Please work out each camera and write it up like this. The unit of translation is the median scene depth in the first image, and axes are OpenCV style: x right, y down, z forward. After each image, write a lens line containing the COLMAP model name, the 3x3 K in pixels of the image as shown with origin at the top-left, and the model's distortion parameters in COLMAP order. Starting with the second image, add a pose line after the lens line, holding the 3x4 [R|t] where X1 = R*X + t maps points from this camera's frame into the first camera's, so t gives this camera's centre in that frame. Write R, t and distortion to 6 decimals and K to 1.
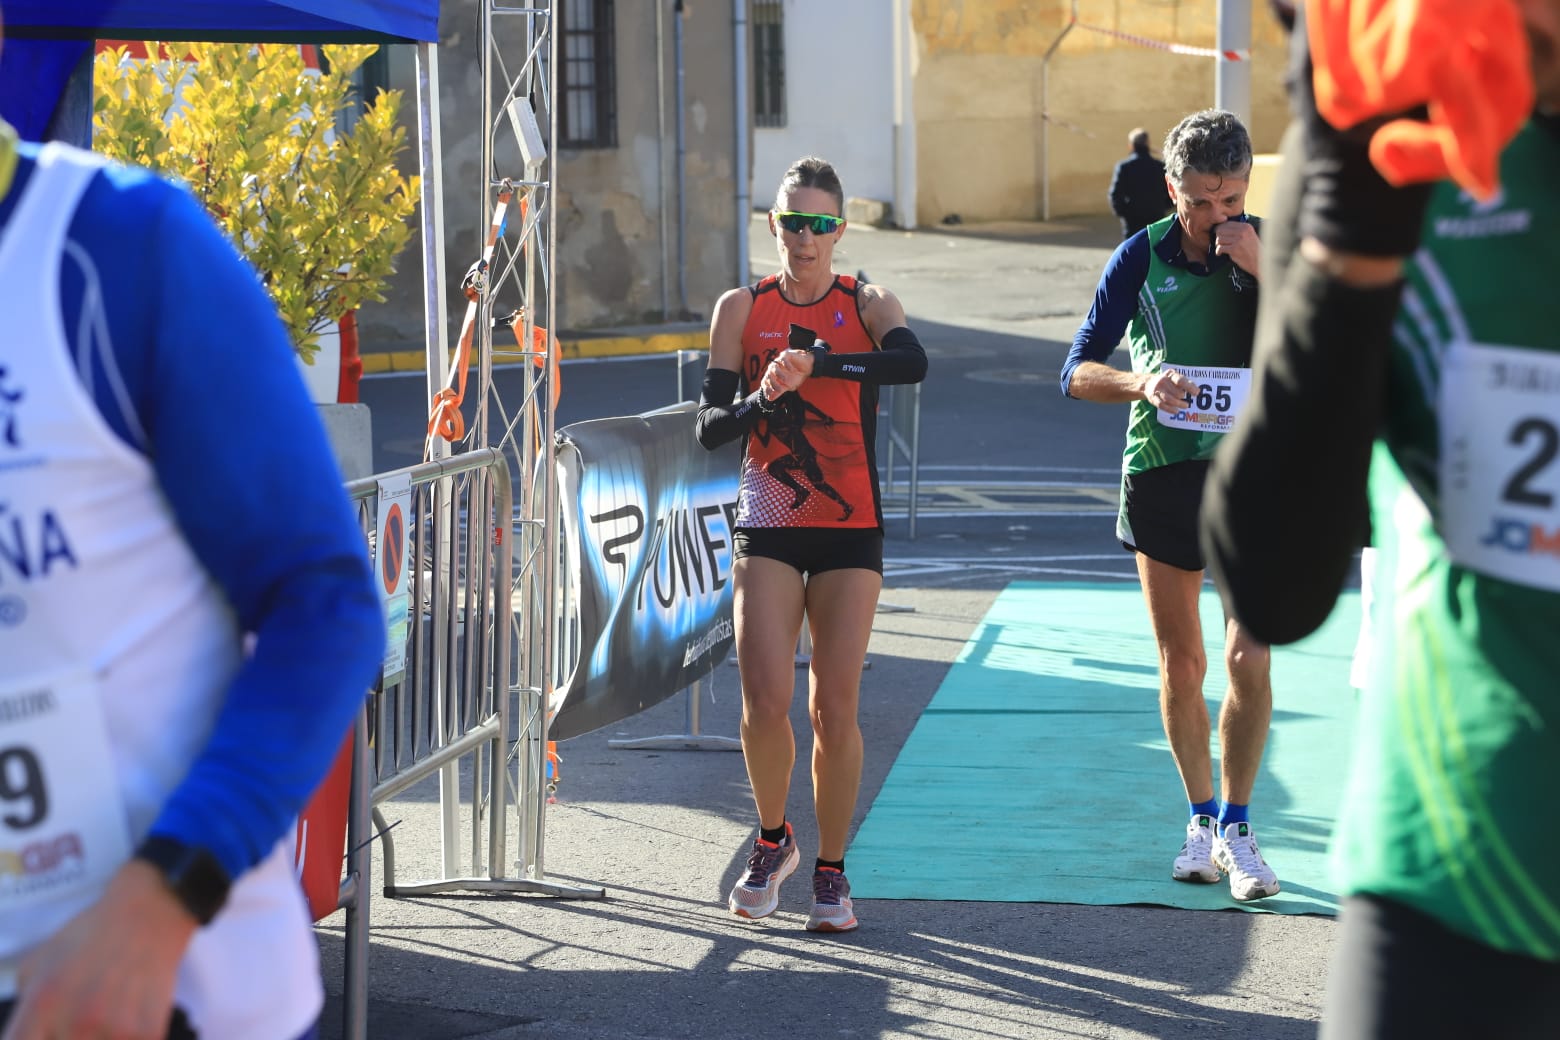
lens RADIAL K [[2325.2, 0, 655.4], [0, 2325.2, 519.6], [0, 0, 1]] dist [0.151659, 0.001795]
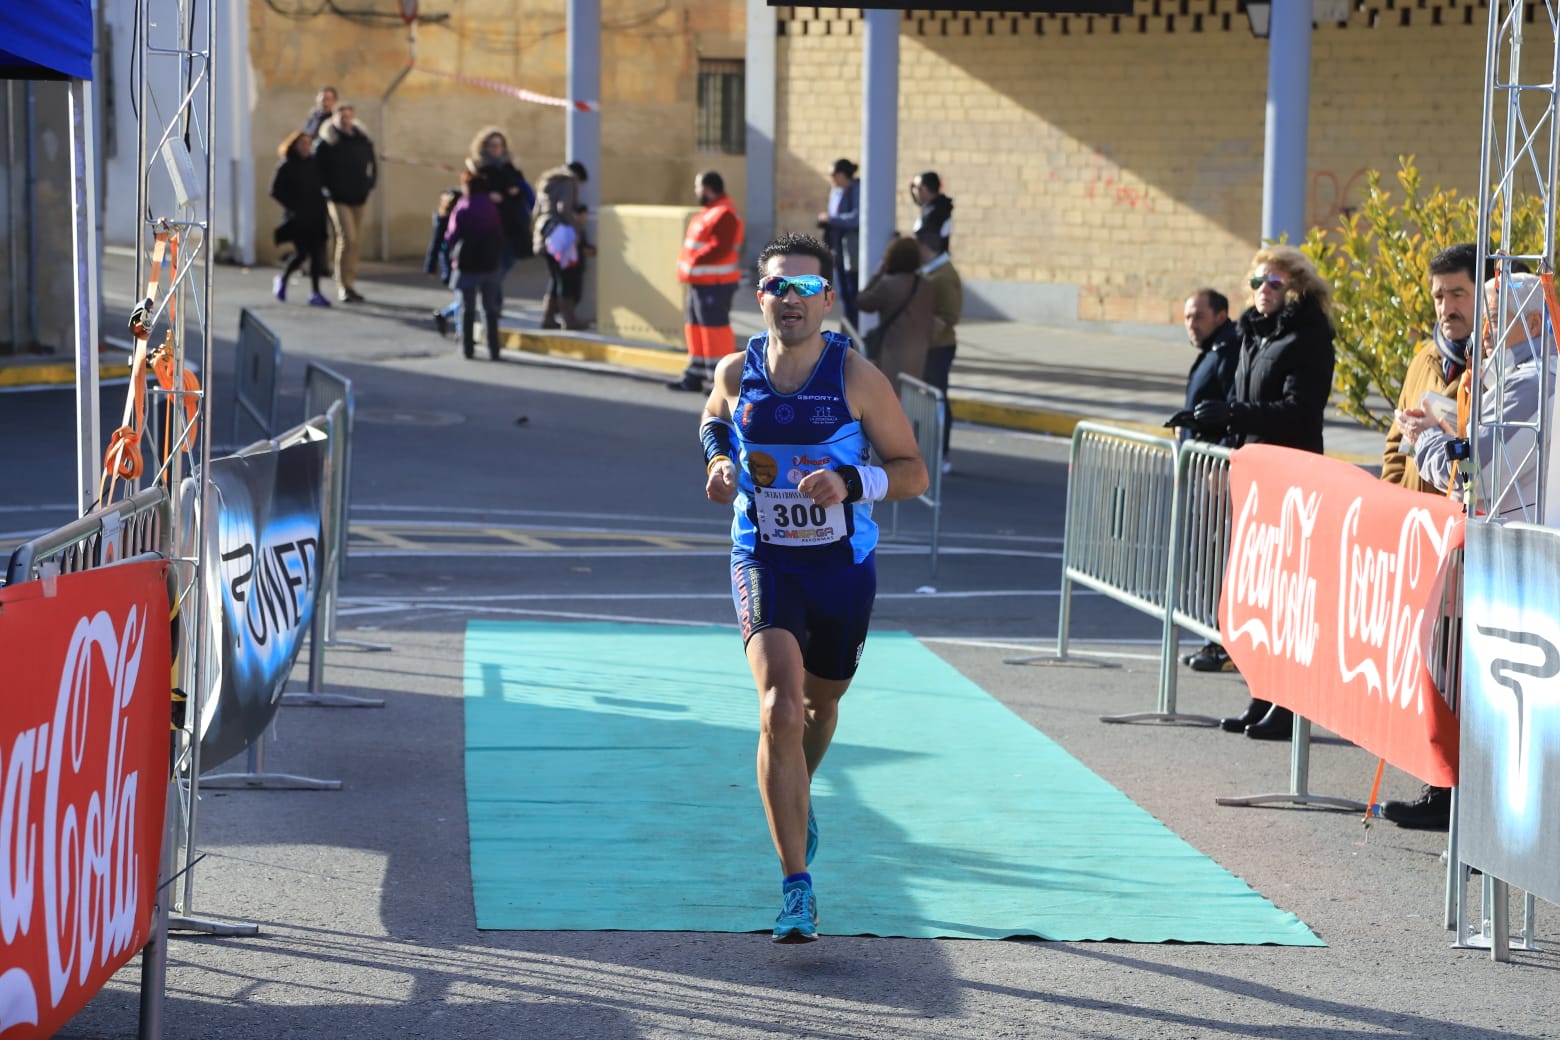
lens RADIAL K [[2213.0, 0, 779.8], [0, 2213.0, 543.5], [0, 0, 1]] dist [0.213129, -0.605471]
pose [[0.995256, 0.008990, 0.096877, 0.167562], [-0.008196, 0.999930, -0.008585, 0.000100], [-0.096947, 0.007750, 0.995259, 0.022286]]
